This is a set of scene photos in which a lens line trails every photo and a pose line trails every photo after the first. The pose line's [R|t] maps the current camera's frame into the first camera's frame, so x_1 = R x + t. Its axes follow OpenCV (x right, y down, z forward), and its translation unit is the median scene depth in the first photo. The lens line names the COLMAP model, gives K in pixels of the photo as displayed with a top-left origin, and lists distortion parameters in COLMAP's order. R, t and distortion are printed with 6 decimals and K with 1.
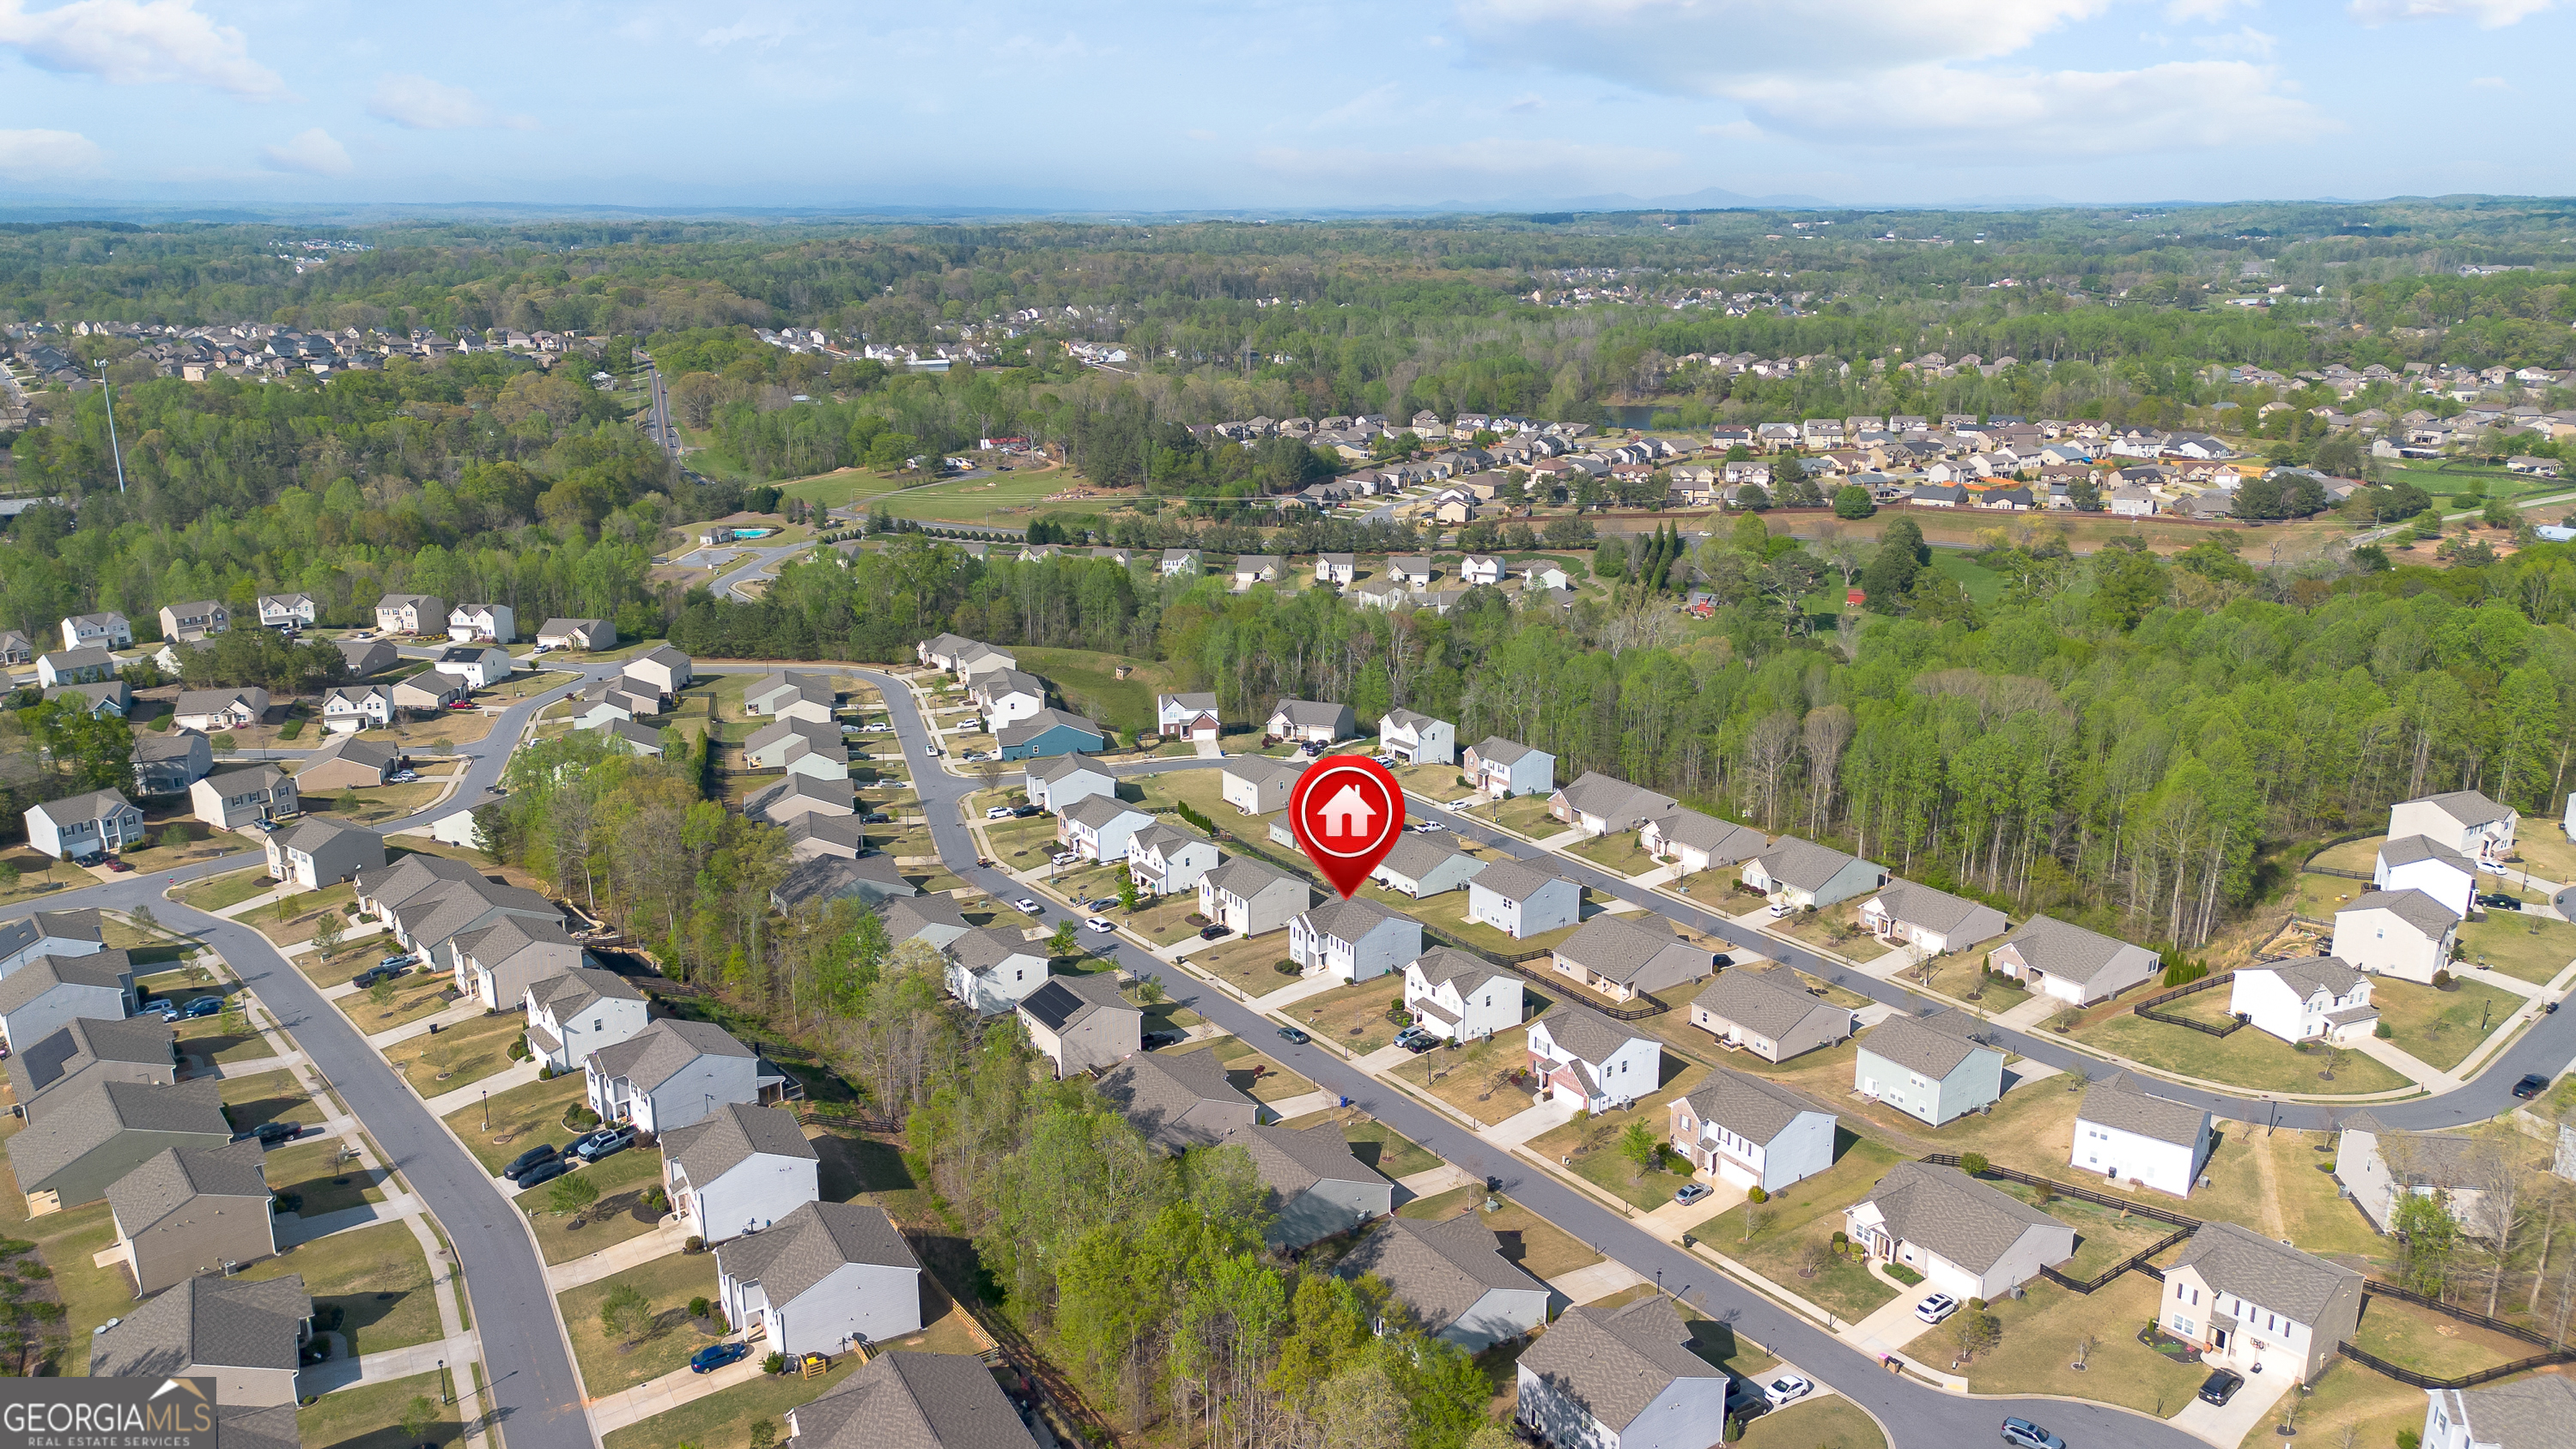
lens RADIAL K [[1822.5, 0, 1298.0], [0, 1822.5, 744.3], [0, 0, 1]] dist [0.153067, -0.247739]
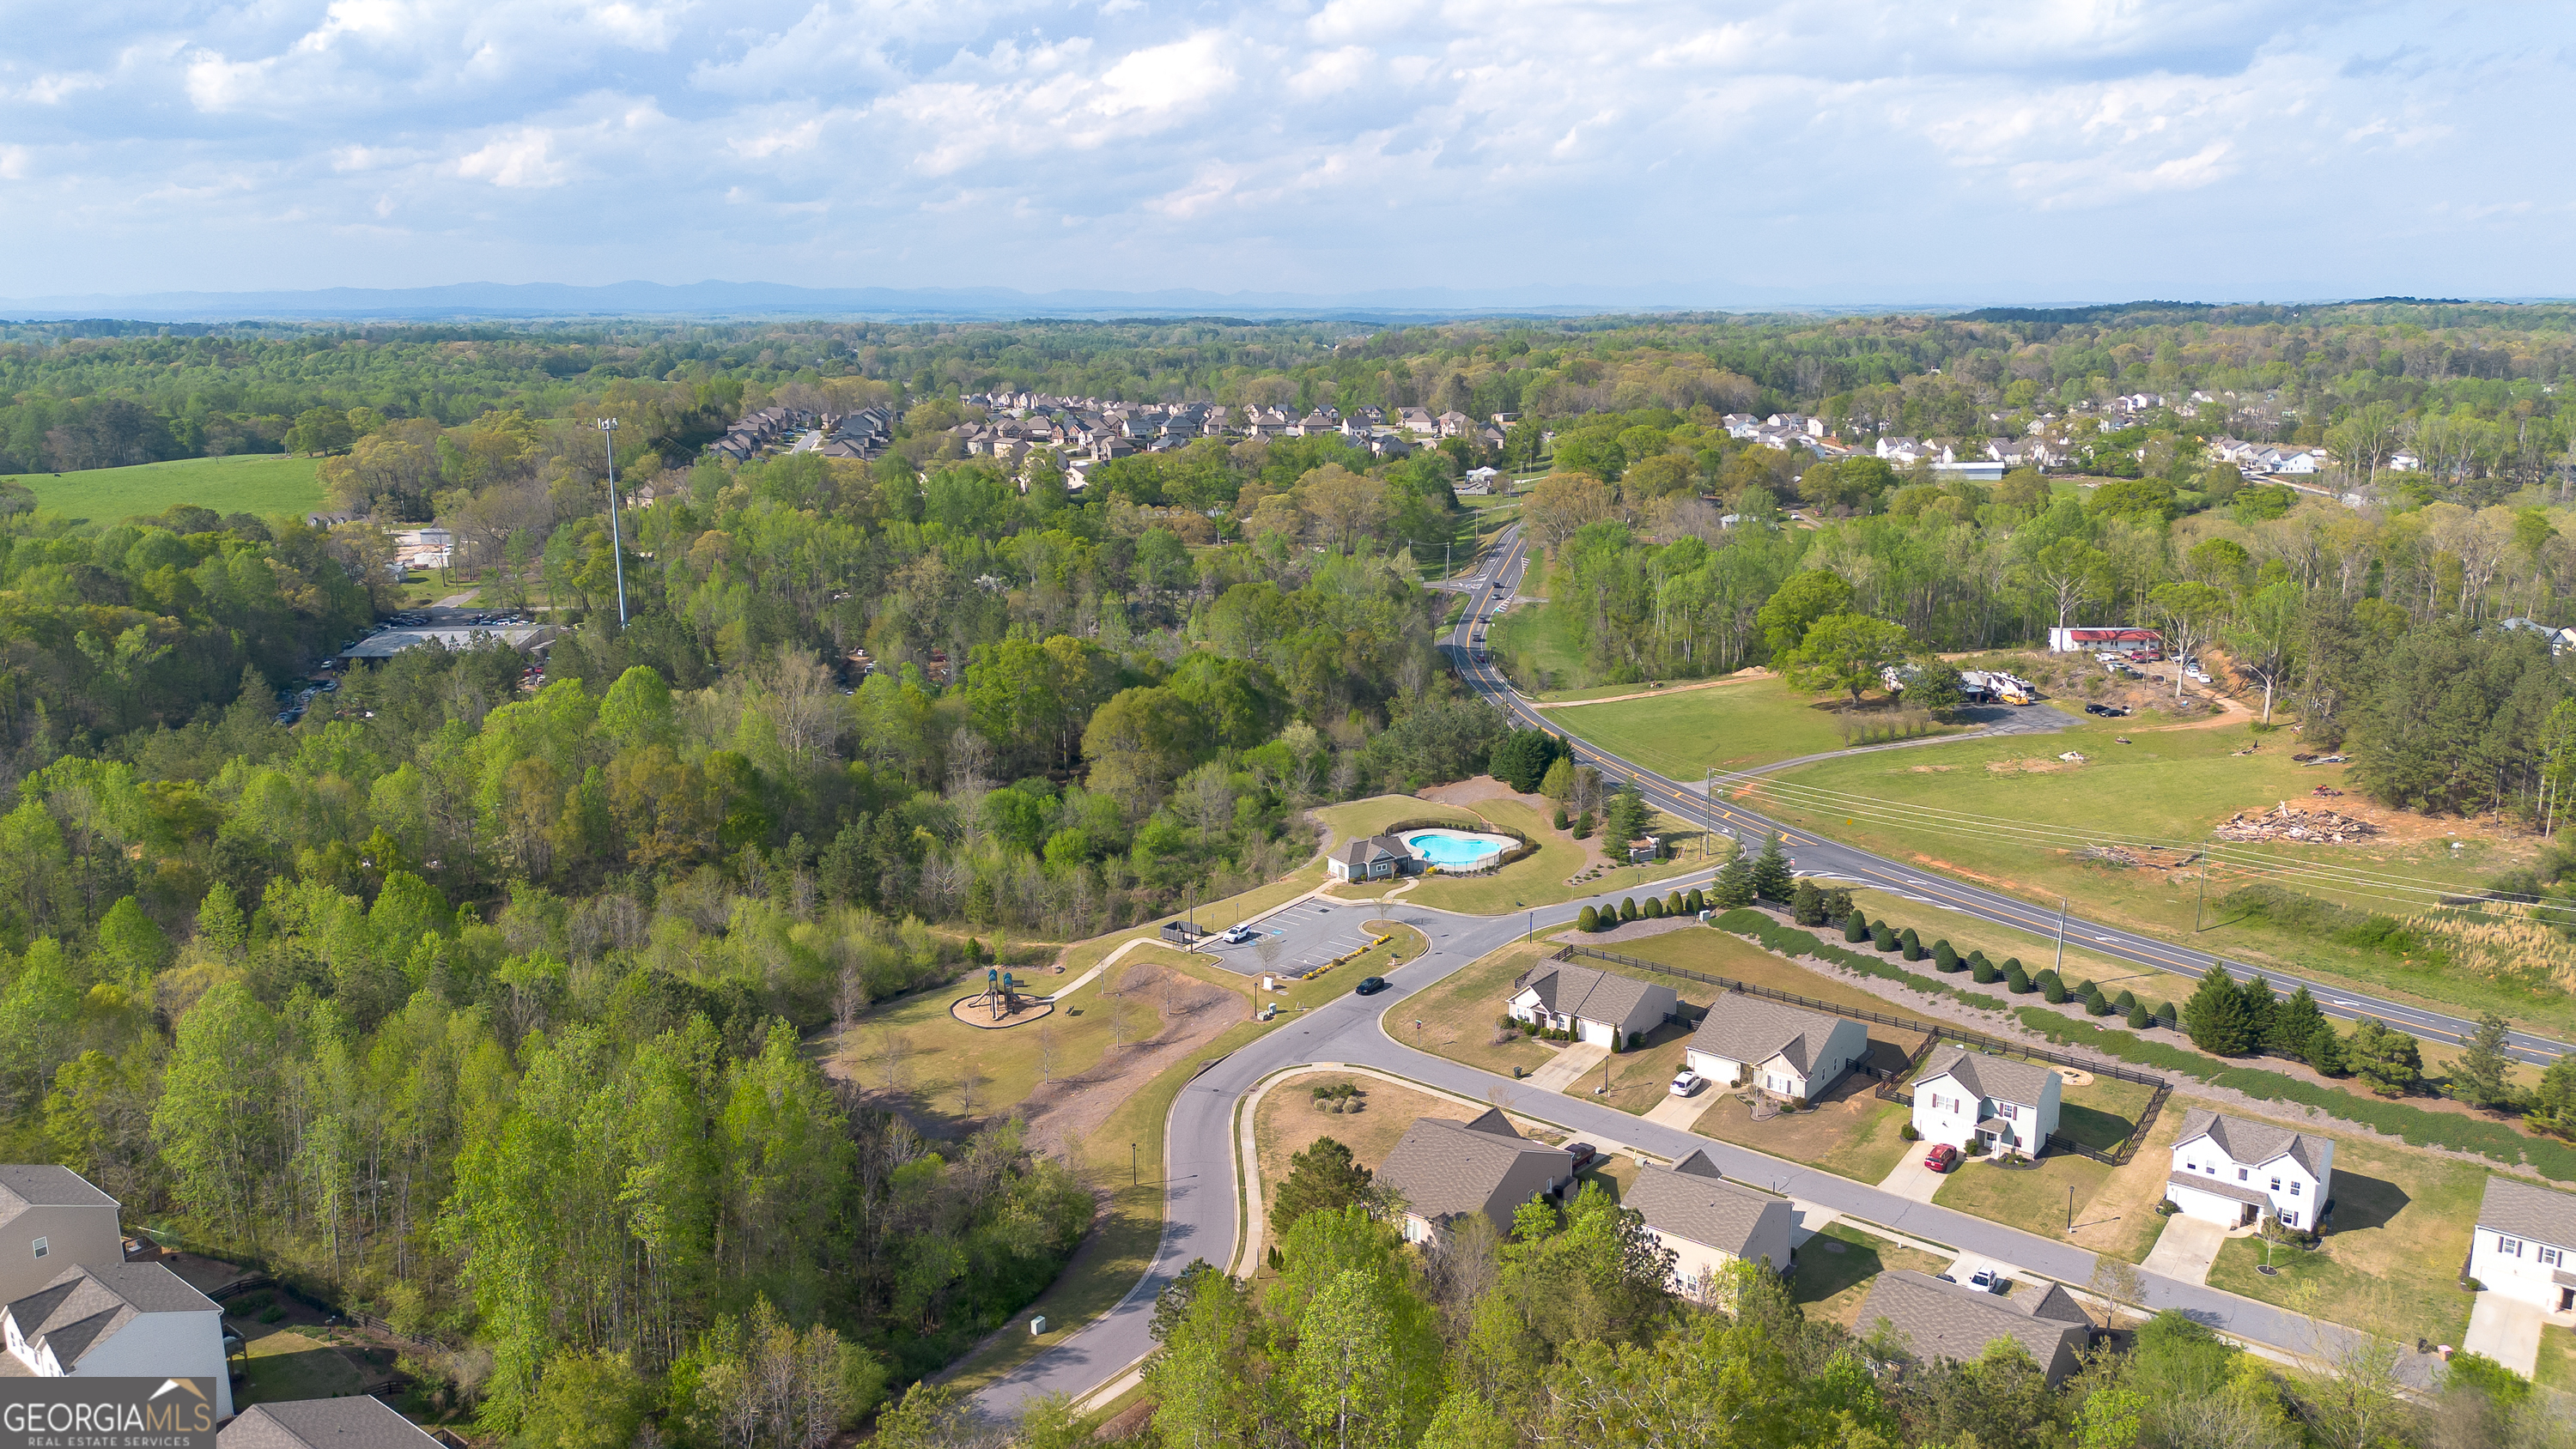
lens RADIAL K [[1822.5, 0, 1298.0], [0, 1822.5, 744.3], [0, 0, 1]] dist [0.153067, -0.247739]
pose [[0.856244, 0.120172, -0.502400, -0.064284], [-0.145618, 0.989274, -0.011546, -0.069358], [0.495623, 0.083045, 0.864558, 0.331973]]
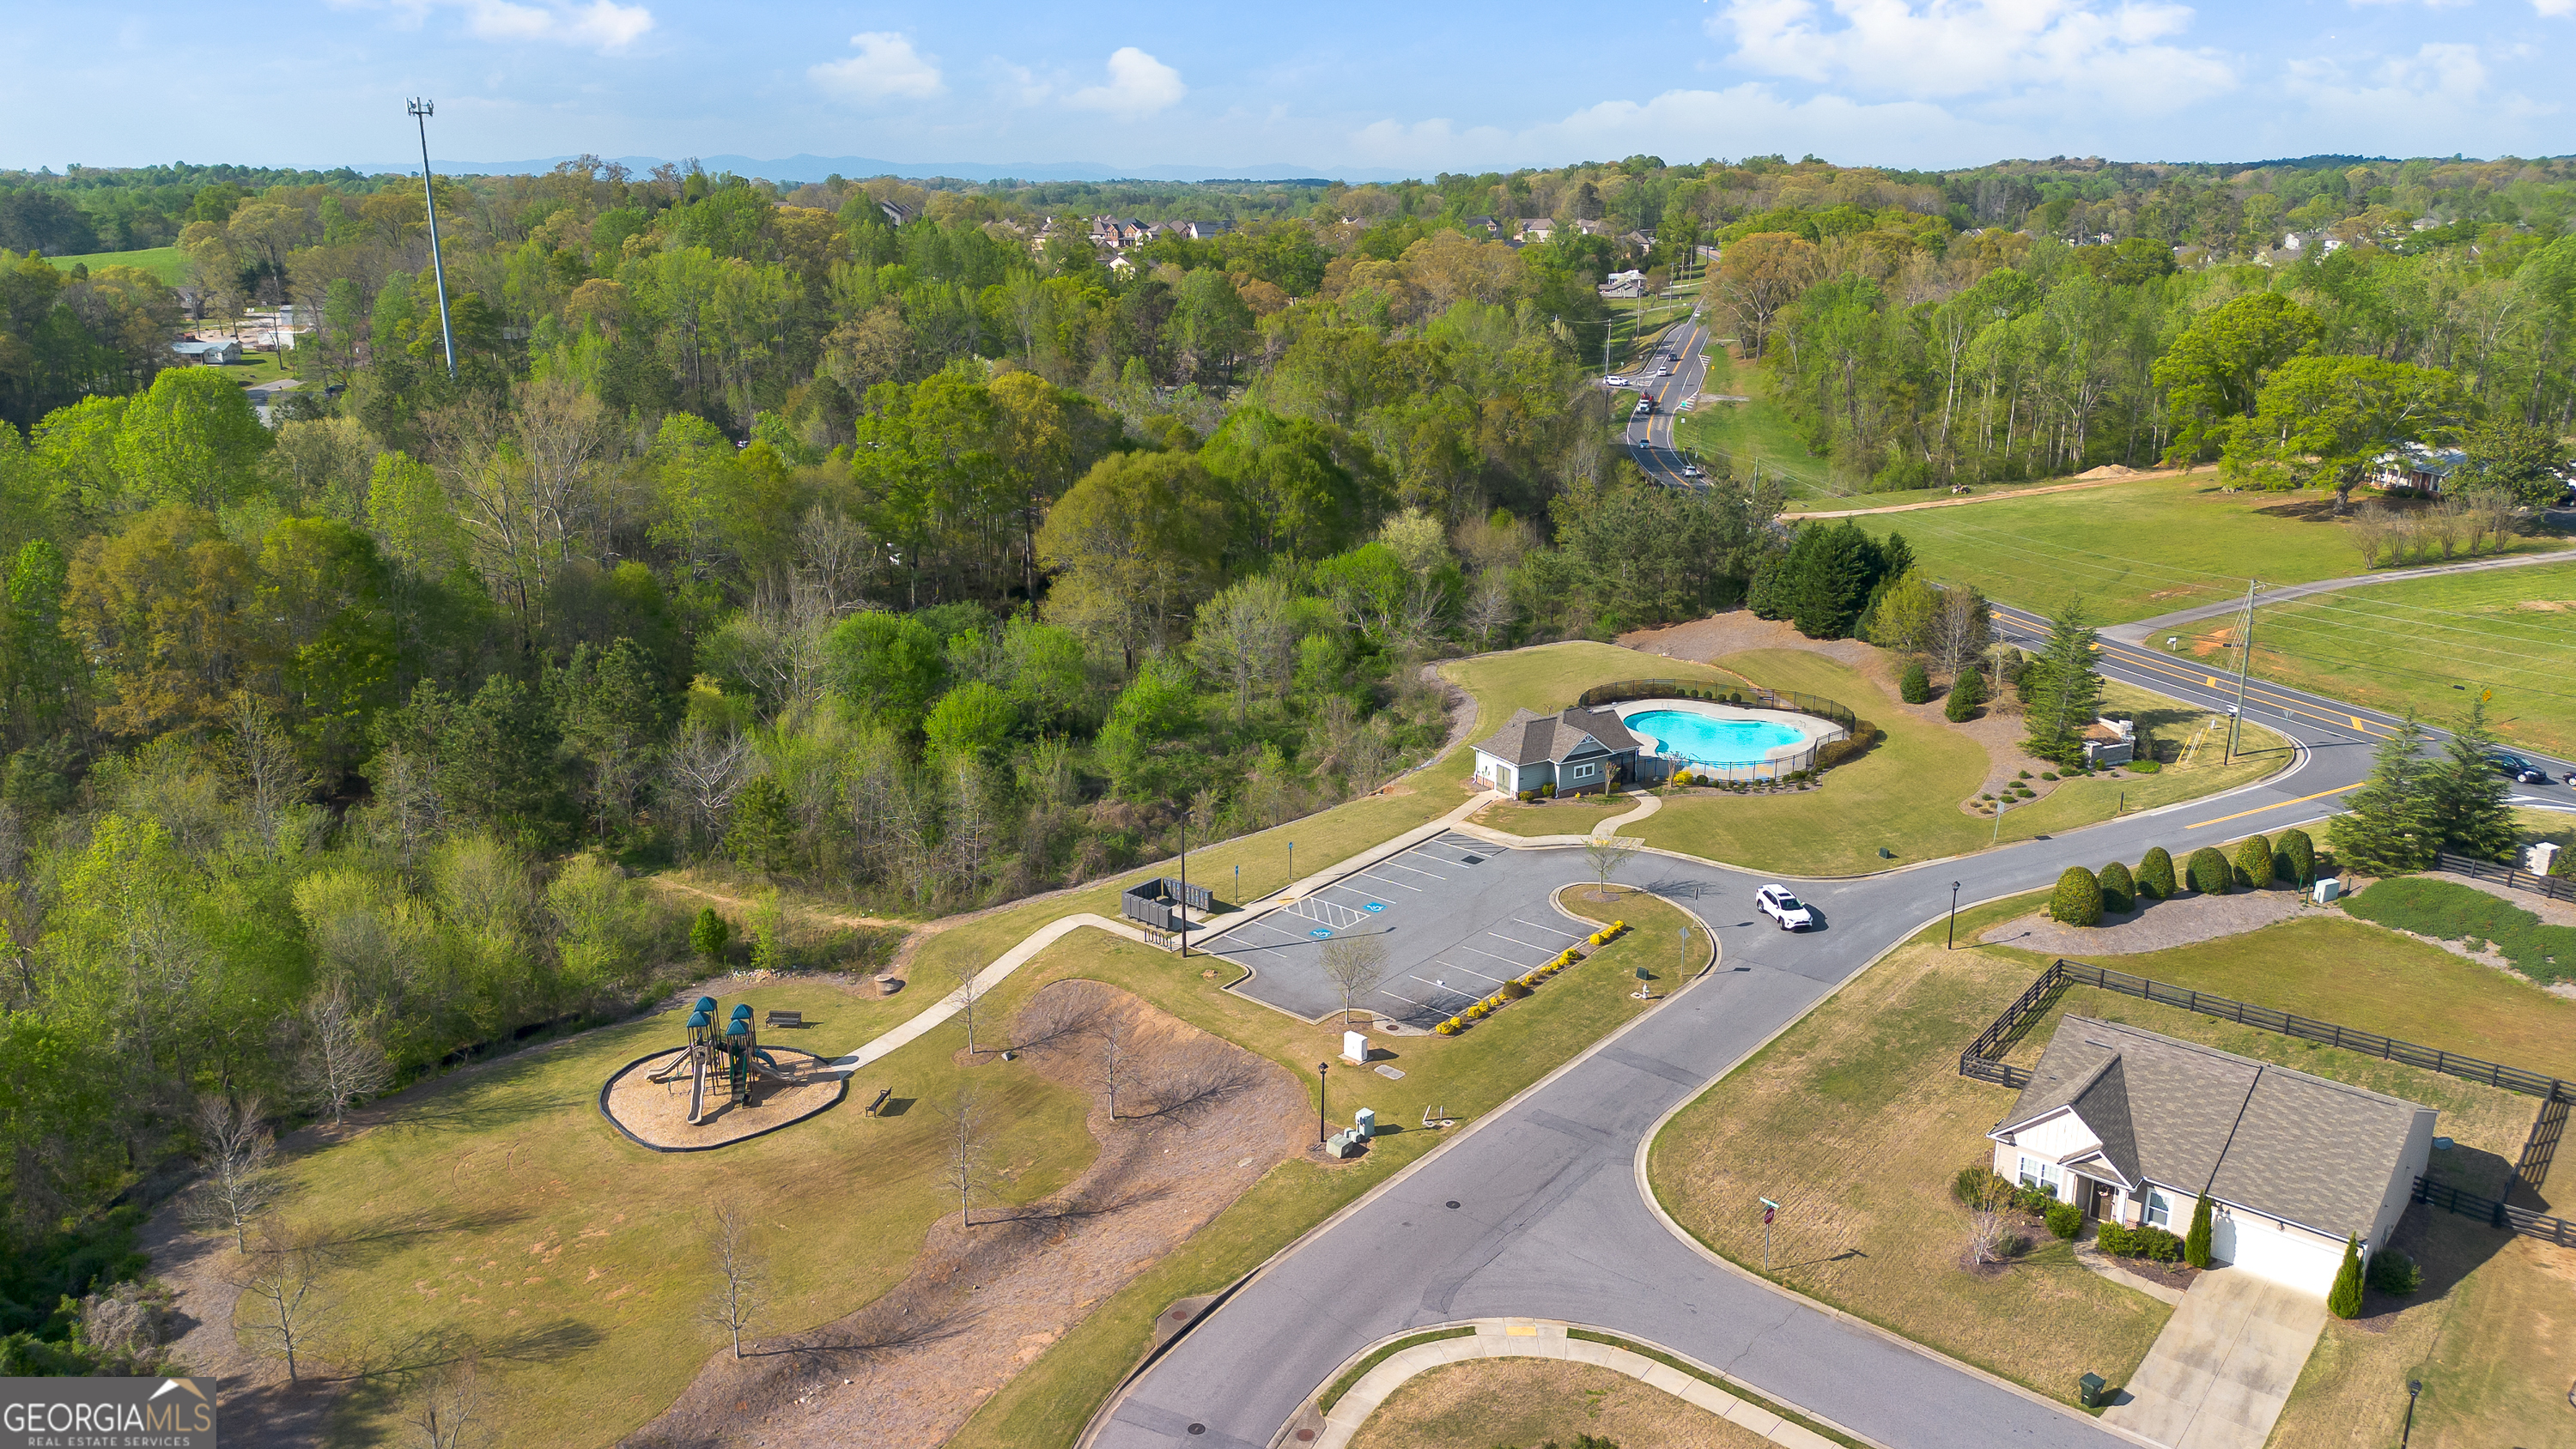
lens RADIAL K [[1822.5, 0, 1298.0], [0, 1822.5, 744.3], [0, 0, 1]] dist [0.153067, -0.247739]
pose [[0.829702, 0.165126, -0.533223, -0.119632], [-0.160934, 0.985445, 0.054753, -0.063553], [0.534504, 0.040385, 0.844201, 0.425160]]
